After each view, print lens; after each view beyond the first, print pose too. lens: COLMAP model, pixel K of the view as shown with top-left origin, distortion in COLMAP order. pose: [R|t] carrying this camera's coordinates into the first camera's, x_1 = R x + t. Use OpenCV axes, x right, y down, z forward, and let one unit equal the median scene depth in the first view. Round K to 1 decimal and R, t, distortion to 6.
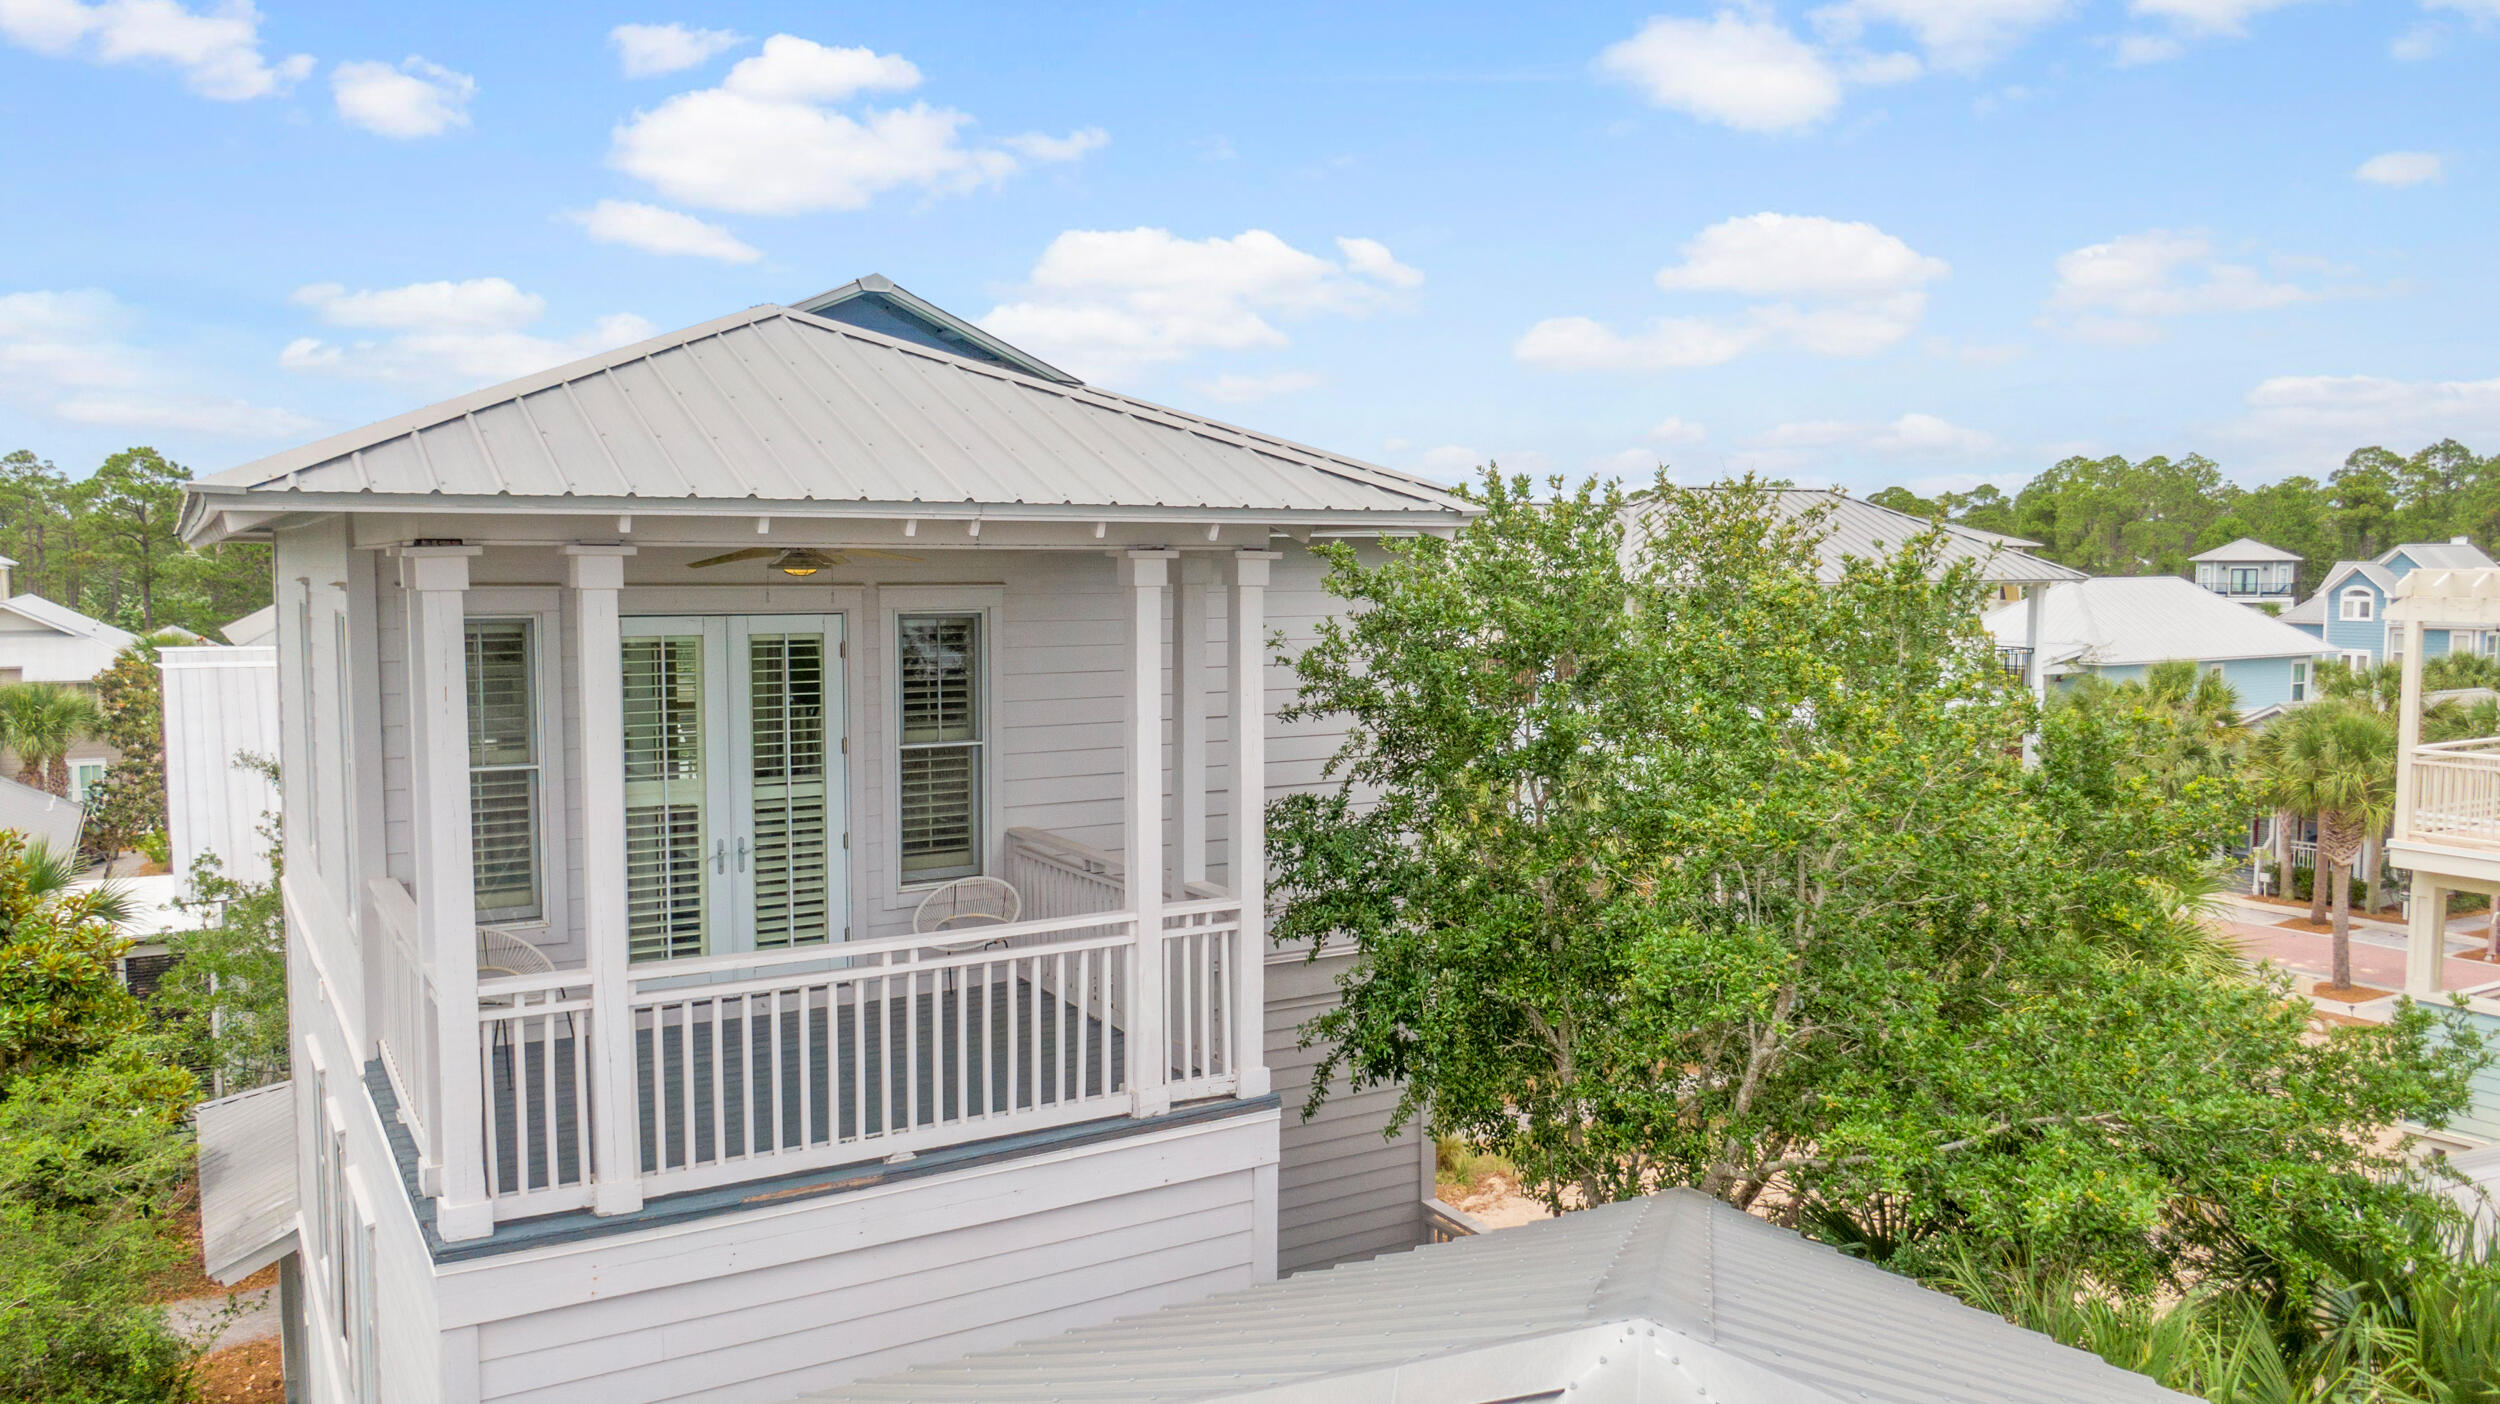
lens RADIAL K [[1789.8, 0, 1246.7], [0, 1789.8, 702.7], [0, 0, 1]] dist [0.063482, -0.096799]
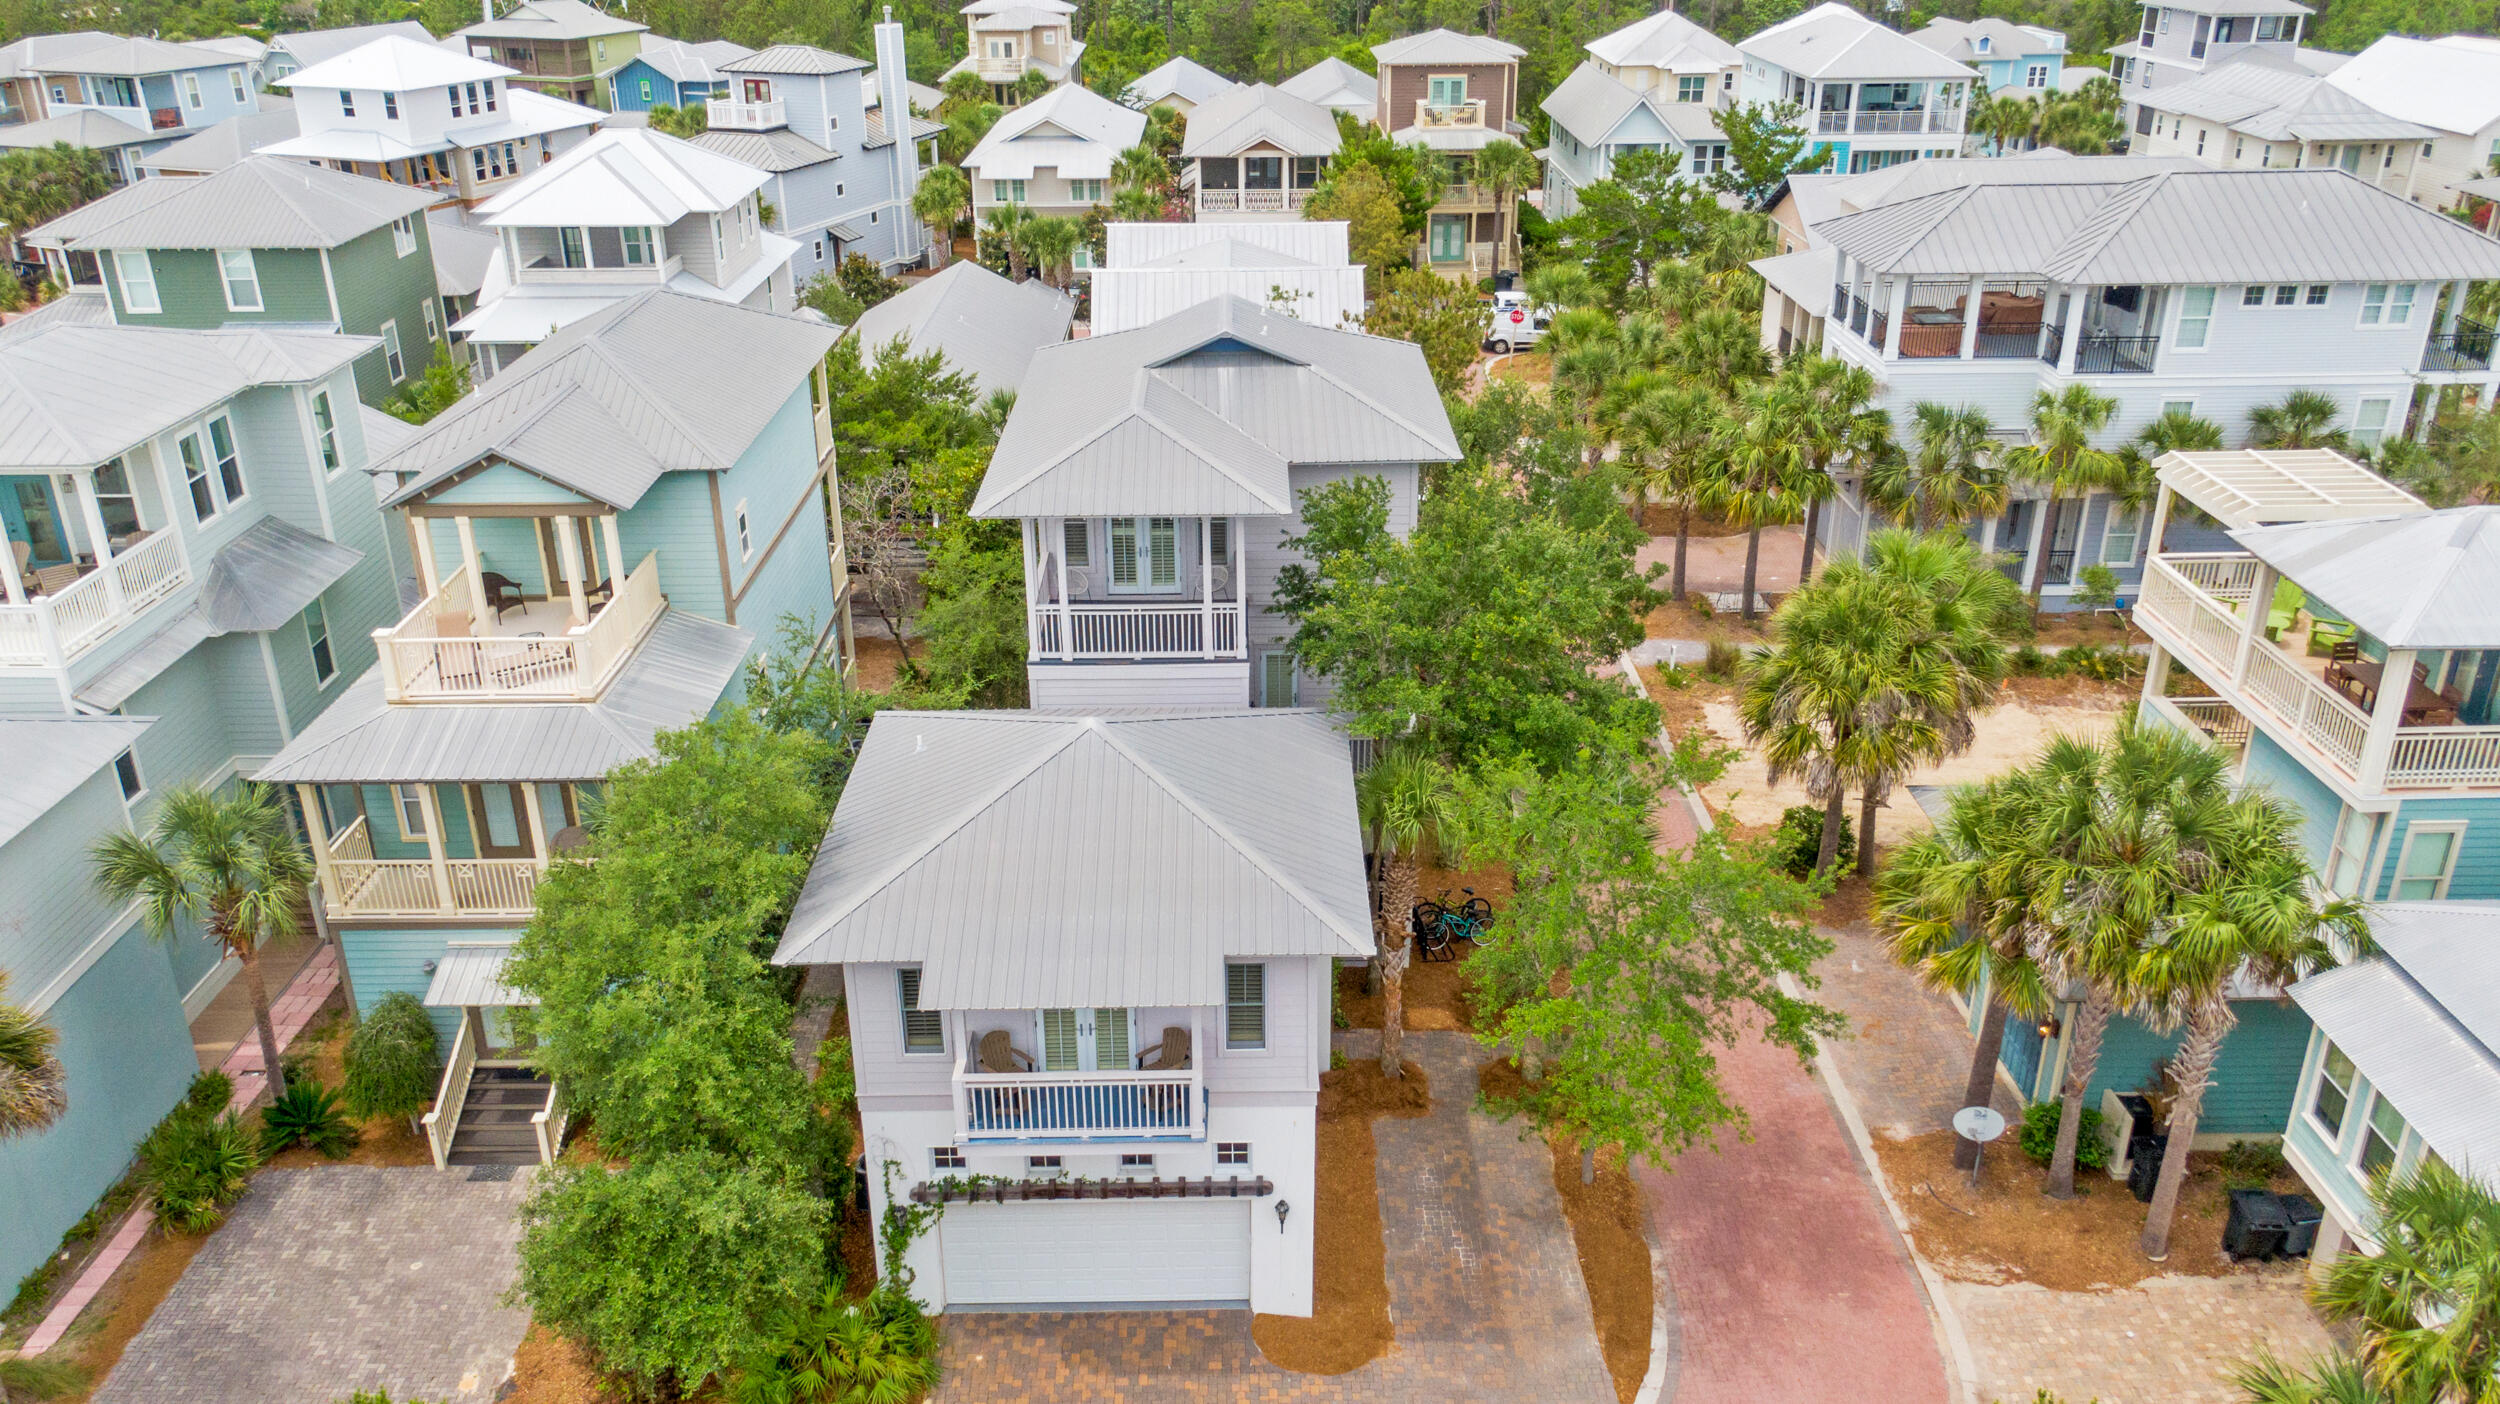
lens RADIAL K [[1889.7, 0, 1250.0], [0, 1889.7, 702.0], [0, 0, 1]] dist [0.000942, -0.001427]
pose [[0.861042, 0.203234, -0.466157, 1.441750], [-0.031430, 0.936185, 0.350101, -0.814981], [0.507562, -0.286800, 0.812482, -1.648506]]
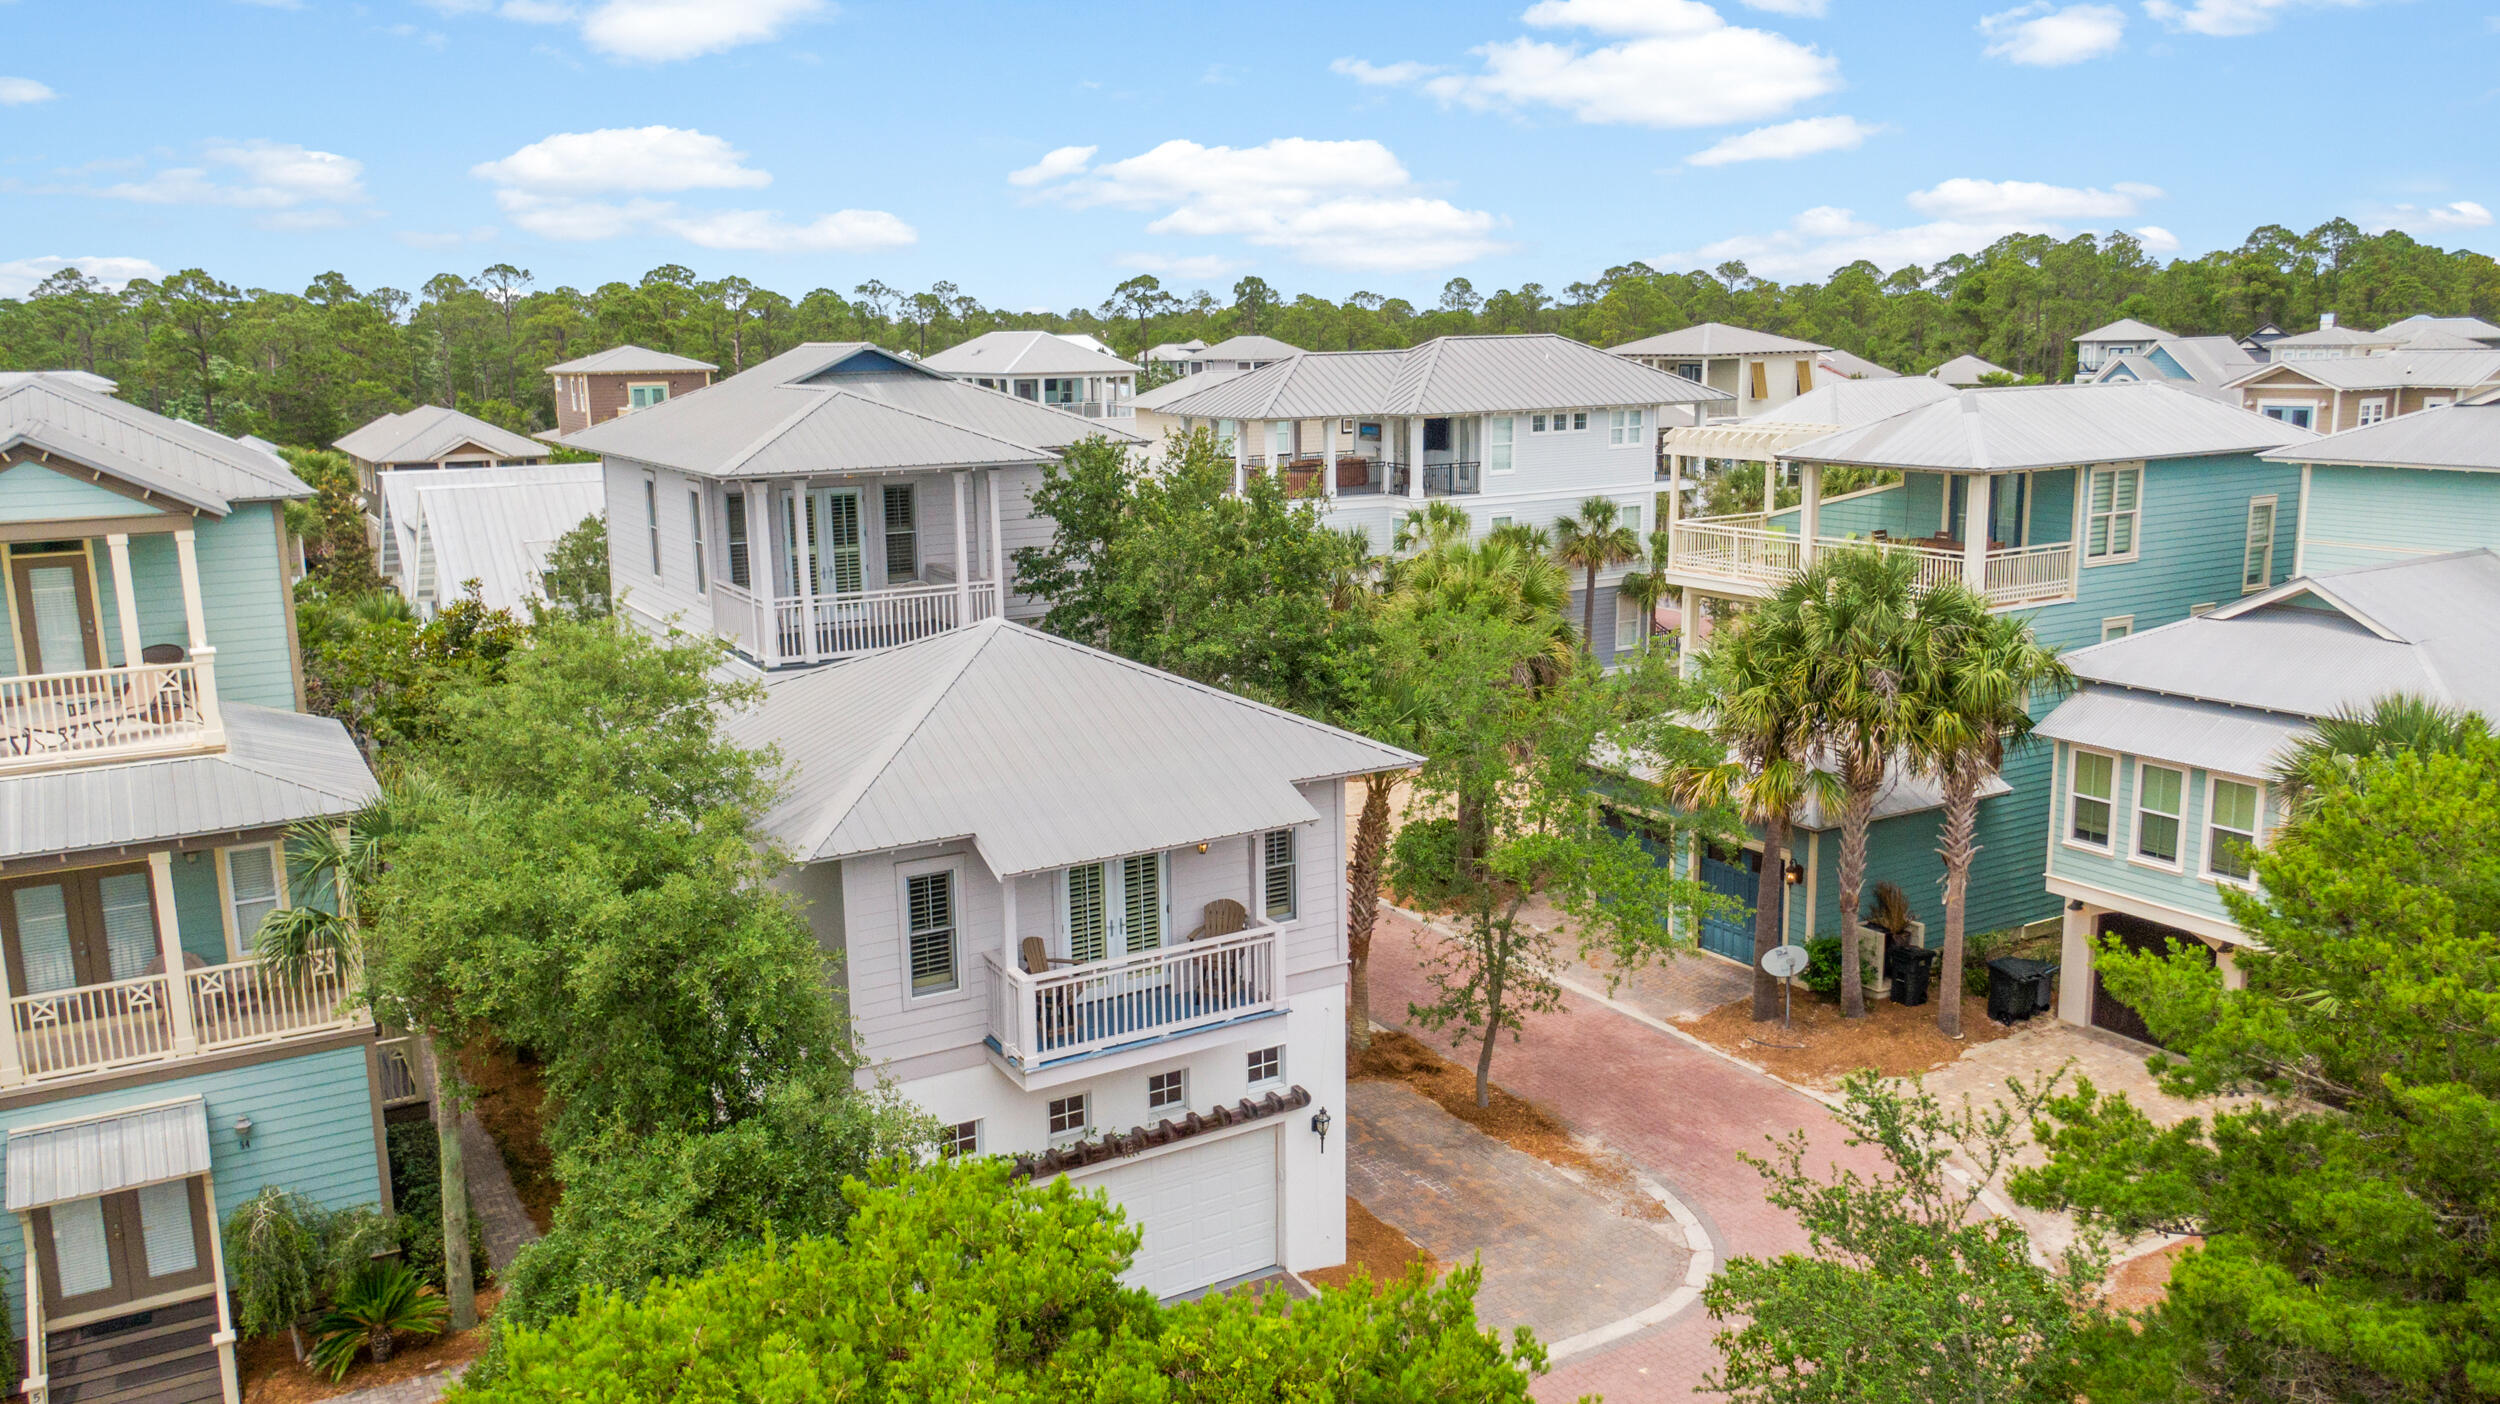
lens RADIAL K [[1898.8, 0, 1256.5], [0, 1898.8, 669.1], [0, 0, 1]] dist [0.015299, -0.004888]
pose [[0.999852, -0.016258, -0.005647, 0.389482], [0.016739, 0.994903, 0.099440, -0.048463], [0.004001, -0.099520, 0.995028, -1.921683]]
